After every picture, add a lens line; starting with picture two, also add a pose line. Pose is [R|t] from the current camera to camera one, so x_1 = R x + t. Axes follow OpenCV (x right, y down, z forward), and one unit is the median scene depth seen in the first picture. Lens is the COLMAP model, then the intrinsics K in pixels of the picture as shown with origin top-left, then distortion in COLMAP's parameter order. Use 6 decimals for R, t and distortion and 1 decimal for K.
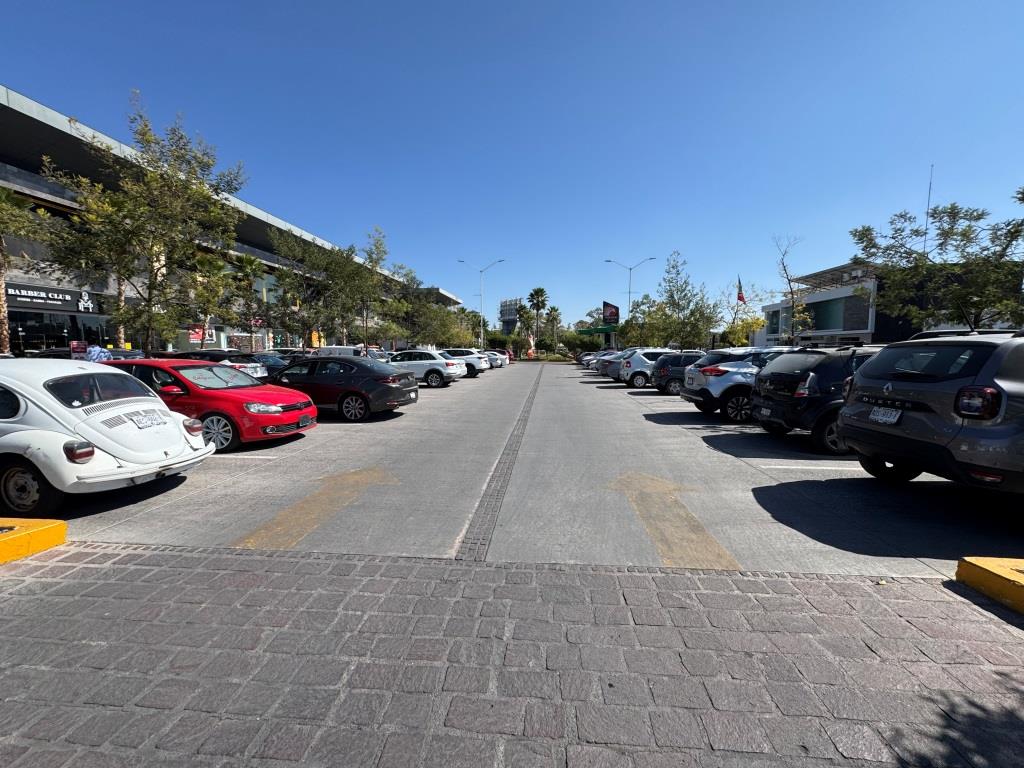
lens RADIAL K [[406.2, 0, 511.9], [0, 406.2, 381.3], [0, 0, 1]] dist [-0.002078, 0.000452]
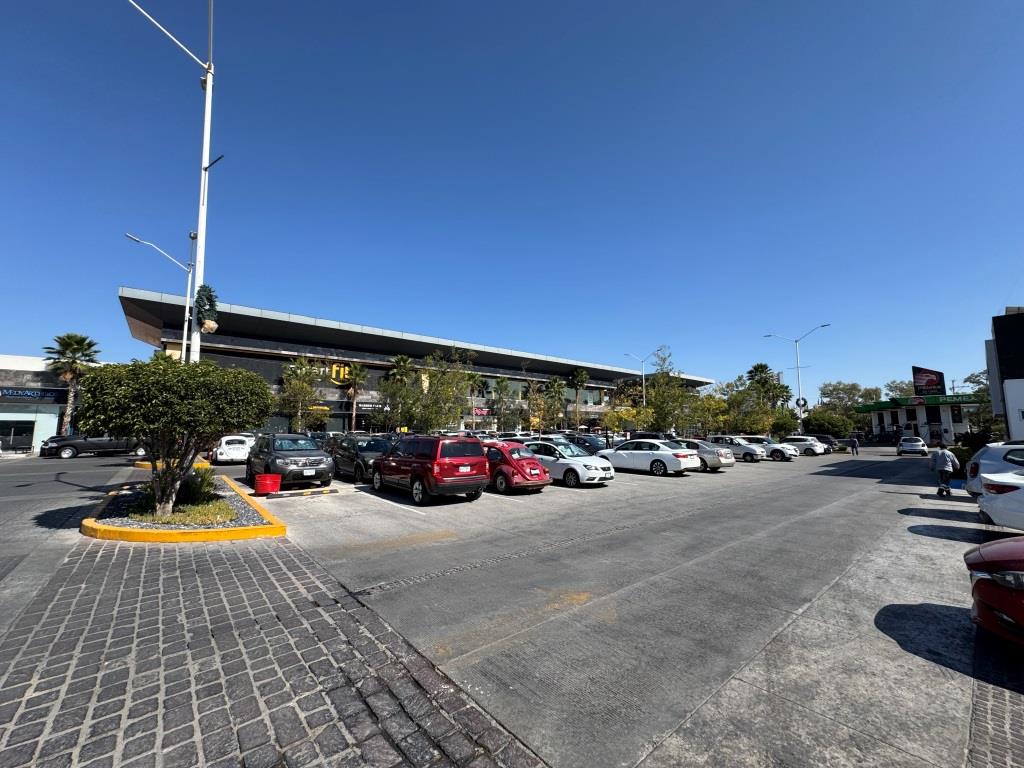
lens RADIAL K [[406.2, 0, 511.6], [0, 406.2, 383.6], [0, 0, 1]] dist [-0.002078, 0.000452]
pose [[0.715782, -0.072210, -0.694581, 3.292110], [-0.059923, 0.984619, -0.164115, -0.051050], [0.695748, 0.159092, 0.700445, -0.149801]]
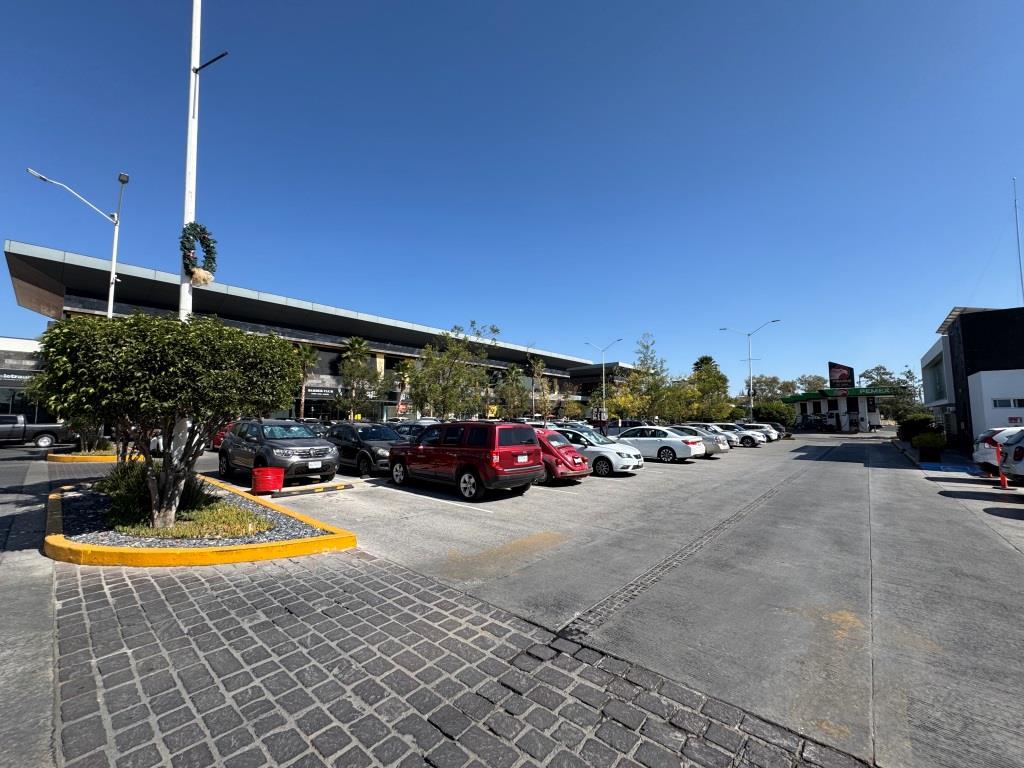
lens RADIAL K [[406.2, 0, 511.8], [0, 406.2, 383.7], [0, 0, 1]] dist [-0.002078, 0.000452]
pose [[0.810046, -0.041112, -0.584923, 2.839076], [-0.054045, 0.988058, -0.144294, -0.023102], [0.583870, 0.148497, 0.798151, -0.275868]]
